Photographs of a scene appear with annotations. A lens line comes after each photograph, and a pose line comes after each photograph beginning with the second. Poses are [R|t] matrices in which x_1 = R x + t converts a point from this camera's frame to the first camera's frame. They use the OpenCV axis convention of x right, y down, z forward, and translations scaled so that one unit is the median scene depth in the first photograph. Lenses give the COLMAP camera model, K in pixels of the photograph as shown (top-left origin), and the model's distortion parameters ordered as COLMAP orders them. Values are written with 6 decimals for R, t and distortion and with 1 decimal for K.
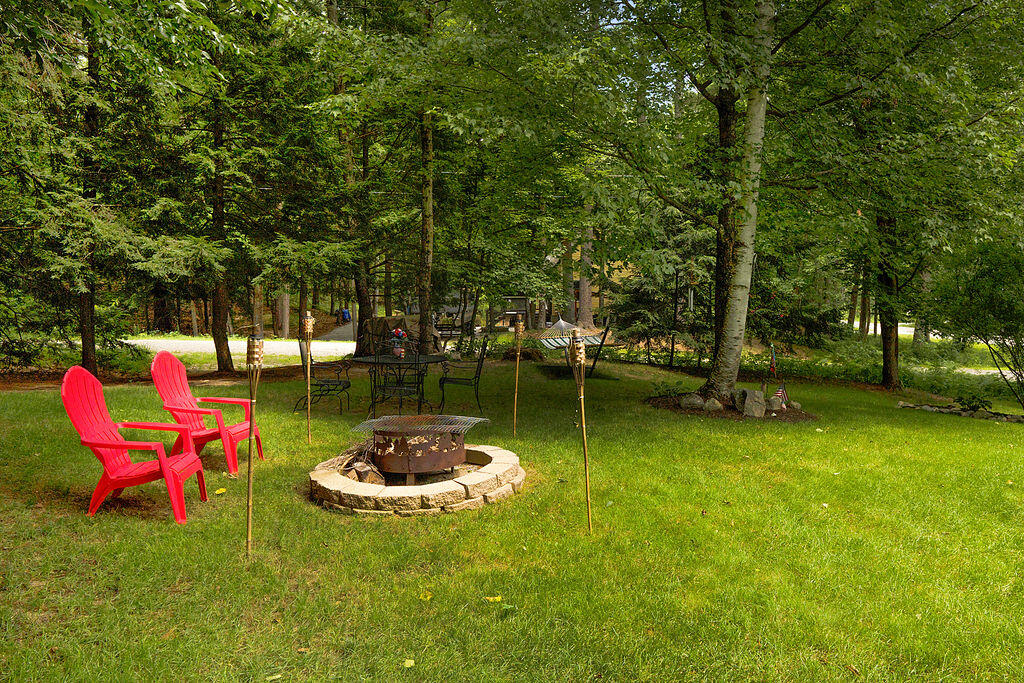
lens RADIAL K [[701.6, 0, 512.0], [0, 701.6, 341.5], [0, 0, 1]] dist [-0.081645, -0.000681]
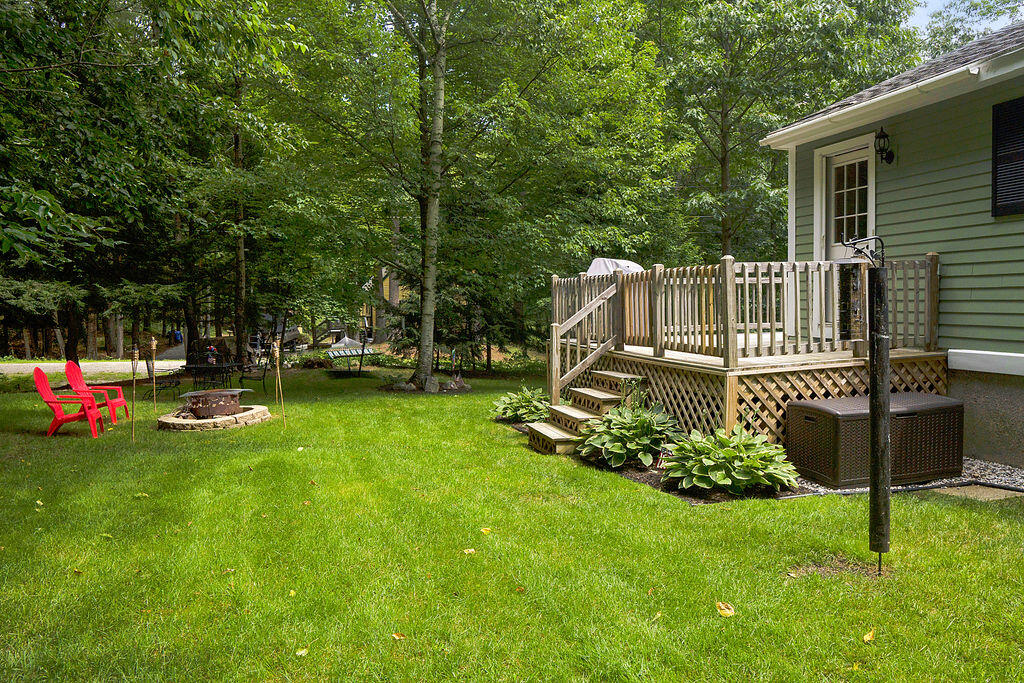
lens RADIAL K [[701.6, 0, 512.0], [0, 701.6, 341.5], [0, 0, 1]] dist [-0.081645, -0.000681]
pose [[0.976034, -0.023874, 0.216306, 0.114435], [0.028596, 0.999416, -0.018726, 0.014414], [-0.215732, 0.024462, 0.976146, -0.466970]]
